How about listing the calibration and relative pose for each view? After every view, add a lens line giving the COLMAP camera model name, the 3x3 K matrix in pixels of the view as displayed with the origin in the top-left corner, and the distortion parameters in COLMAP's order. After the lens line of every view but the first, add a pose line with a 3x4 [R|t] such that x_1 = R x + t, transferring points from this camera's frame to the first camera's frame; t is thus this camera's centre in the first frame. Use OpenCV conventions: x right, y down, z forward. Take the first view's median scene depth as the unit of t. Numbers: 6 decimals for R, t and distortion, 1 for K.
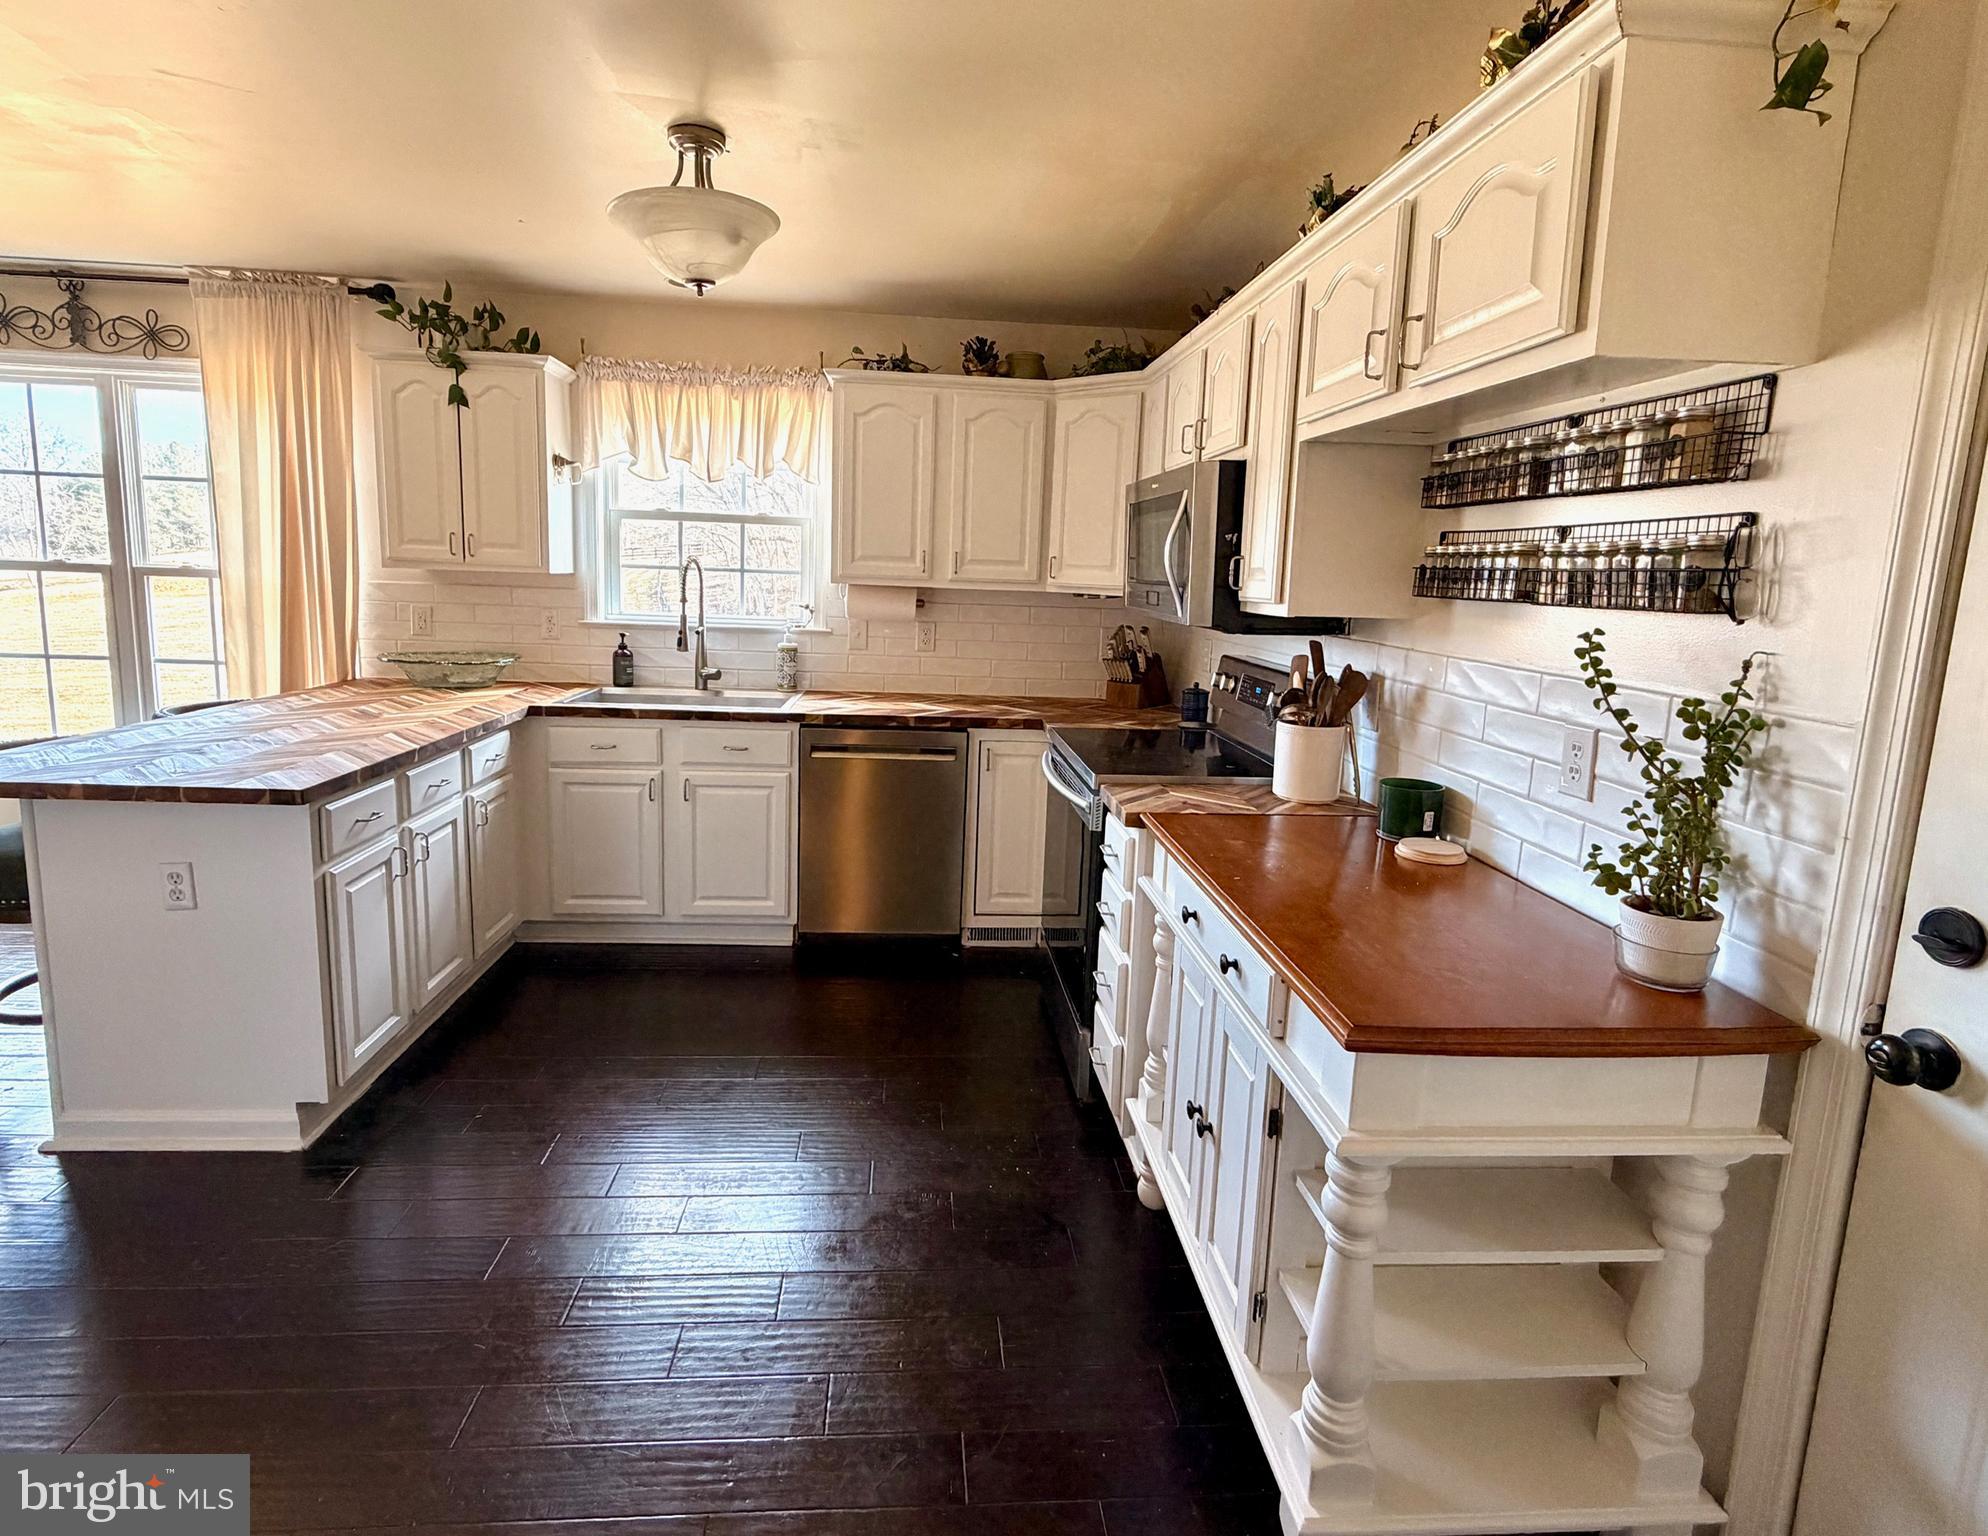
lens RADIAL K [[966.0, 0, 985.9], [0, 966.0, 700.0], [0, 0, 1]] dist [-0.009563, -0.000742]
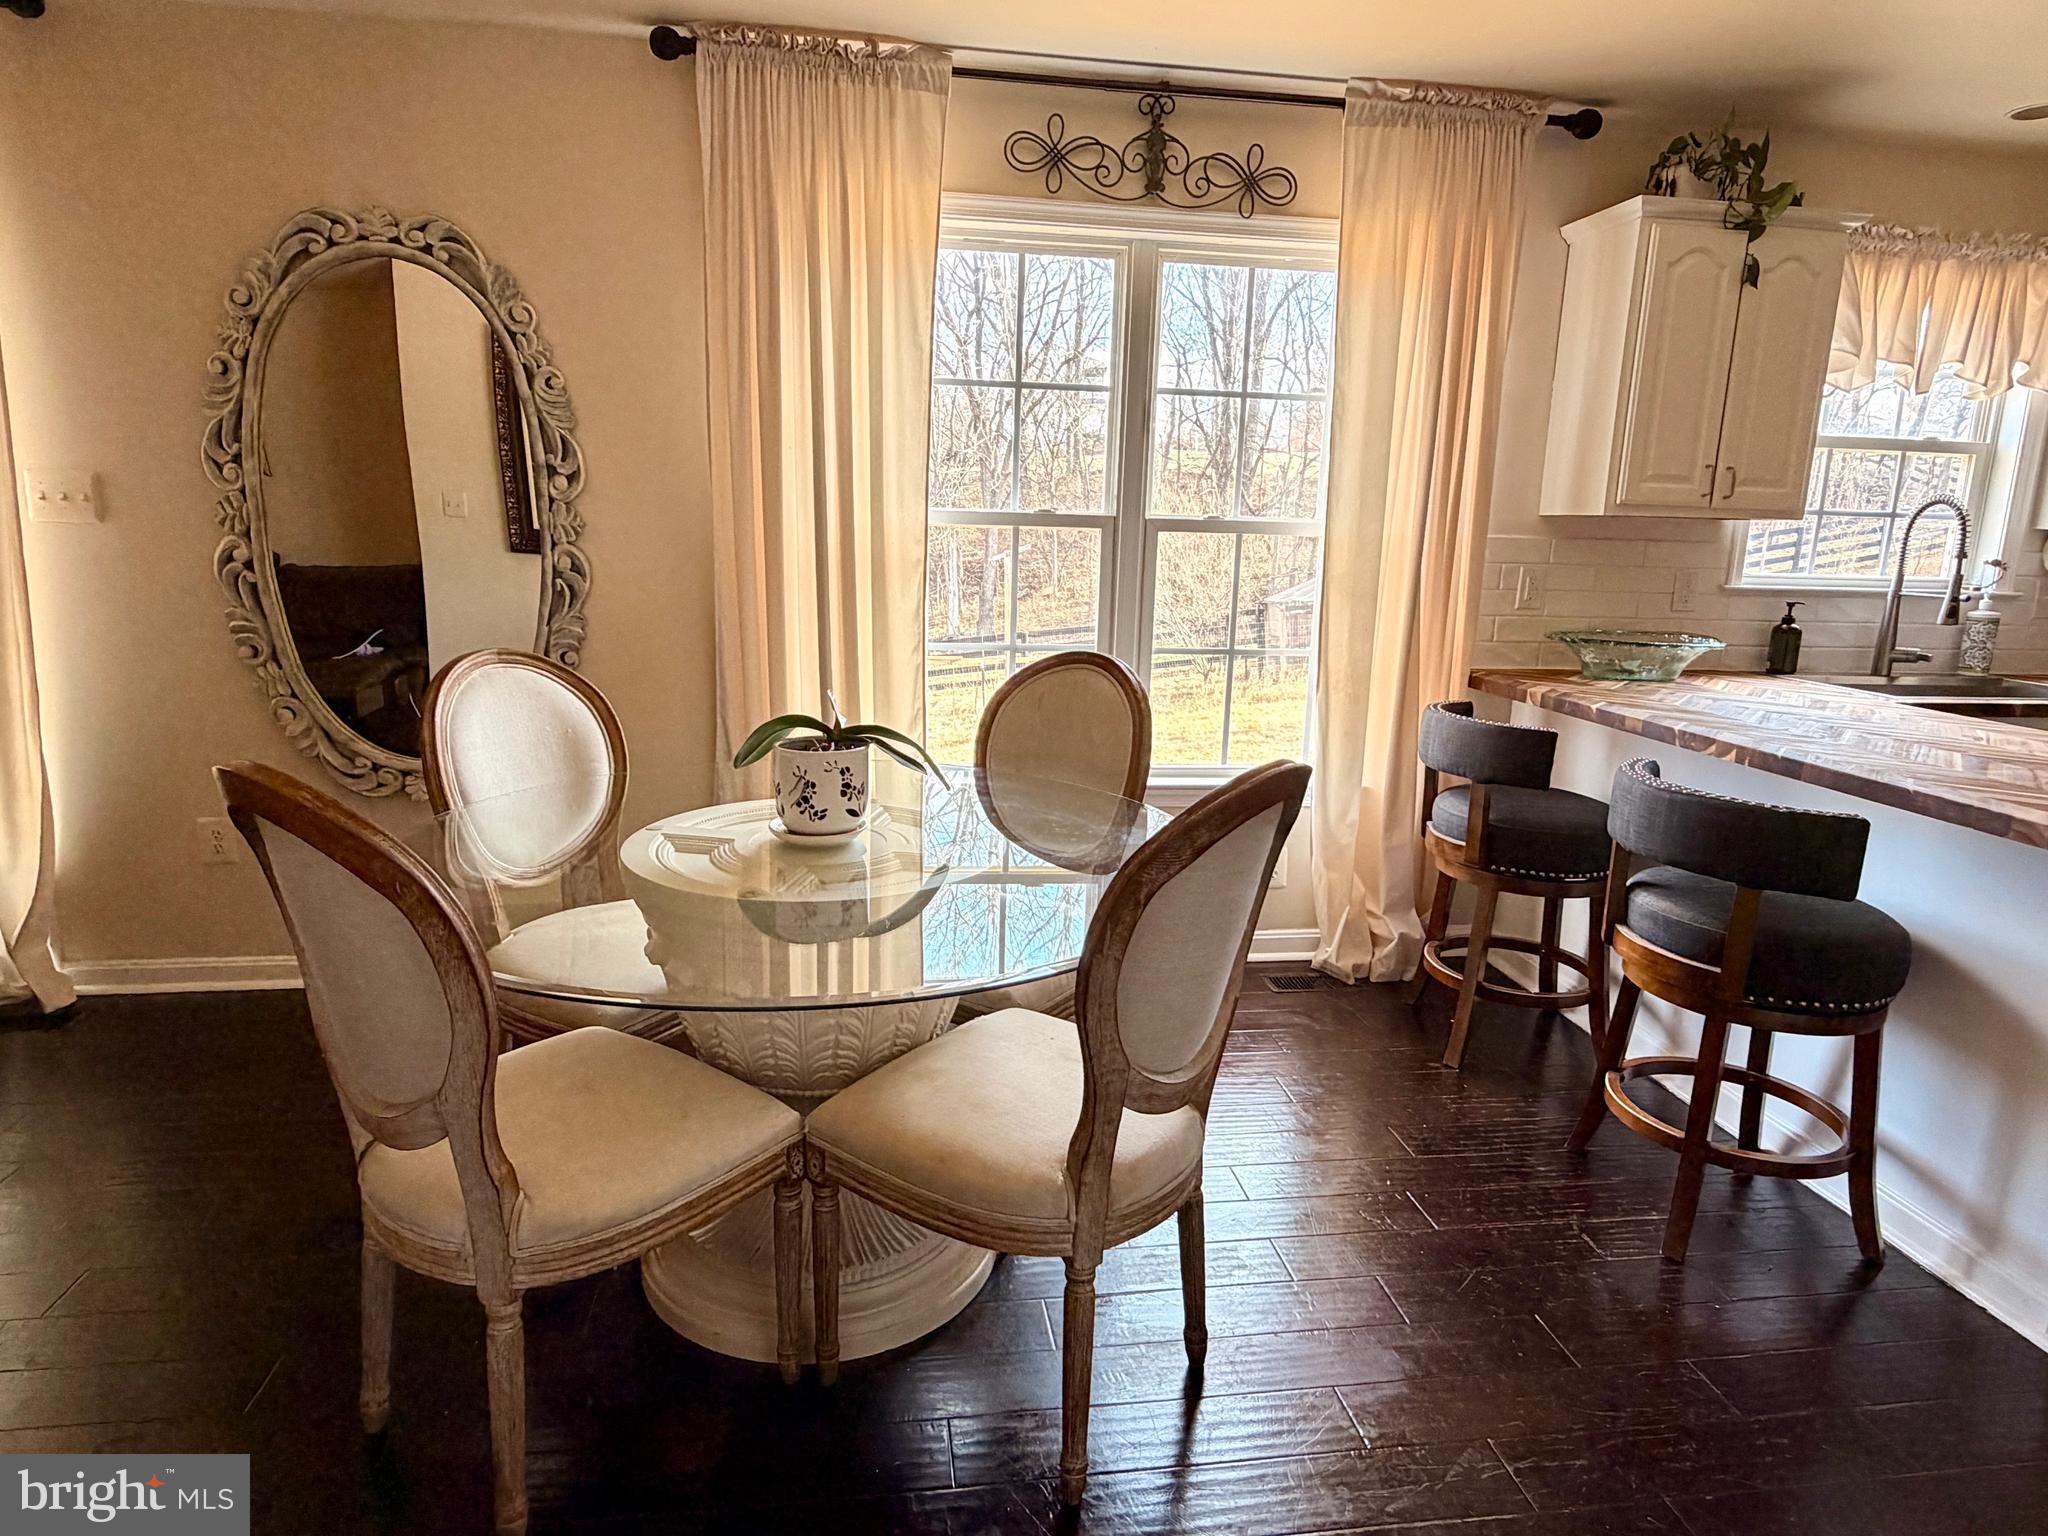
lens RADIAL K [[1166.8, 0, 1020.8], [0, 1166.8, 772.2], [0, 0, 1]] dist [0.000814, -0.001095]
pose [[0.998481, -0.022405, 0.050344, -1.123228], [0.018548, 0.996950, 0.075806, -0.018813], [-0.051889, -0.074757, 0.995851, 0.128163]]
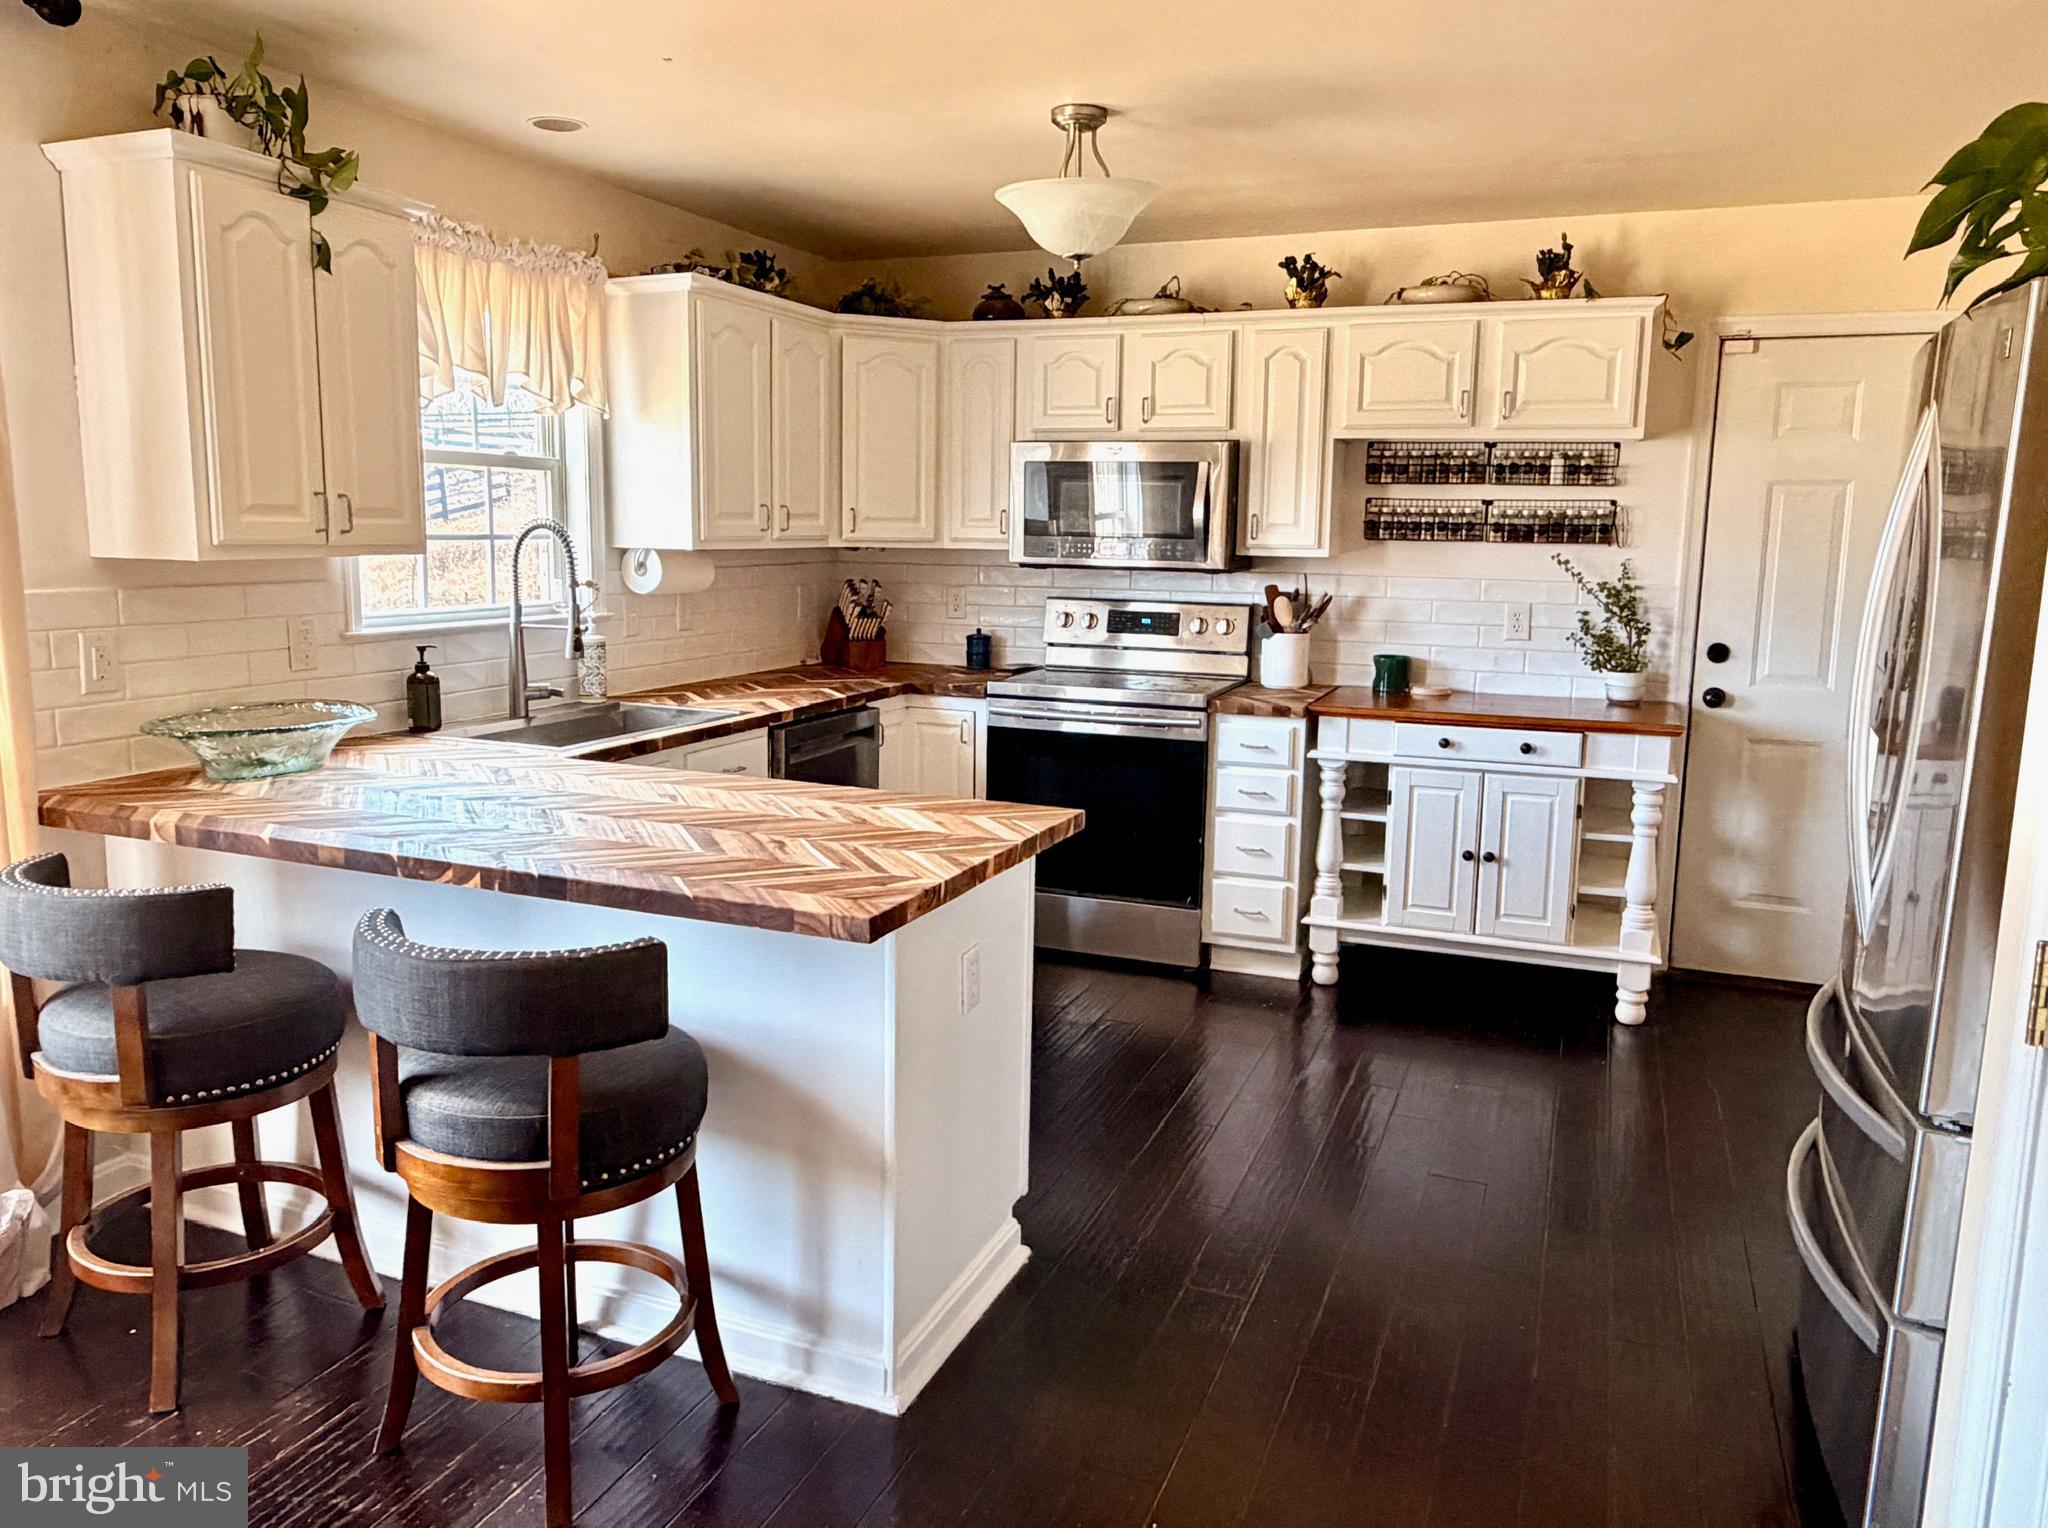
lens RADIAL K [[1455.0, 0, 995.2], [0, 1455.0, 738.4], [0, 0, 1]] dist [-0.009286, 0.000845]
pose [[0.460414, -0.160768, 0.873025, -1.139350], [0.122901, 0.985537, 0.116672, -0.081542], [-0.879156, 0.053579, 0.473513, 0.250282]]
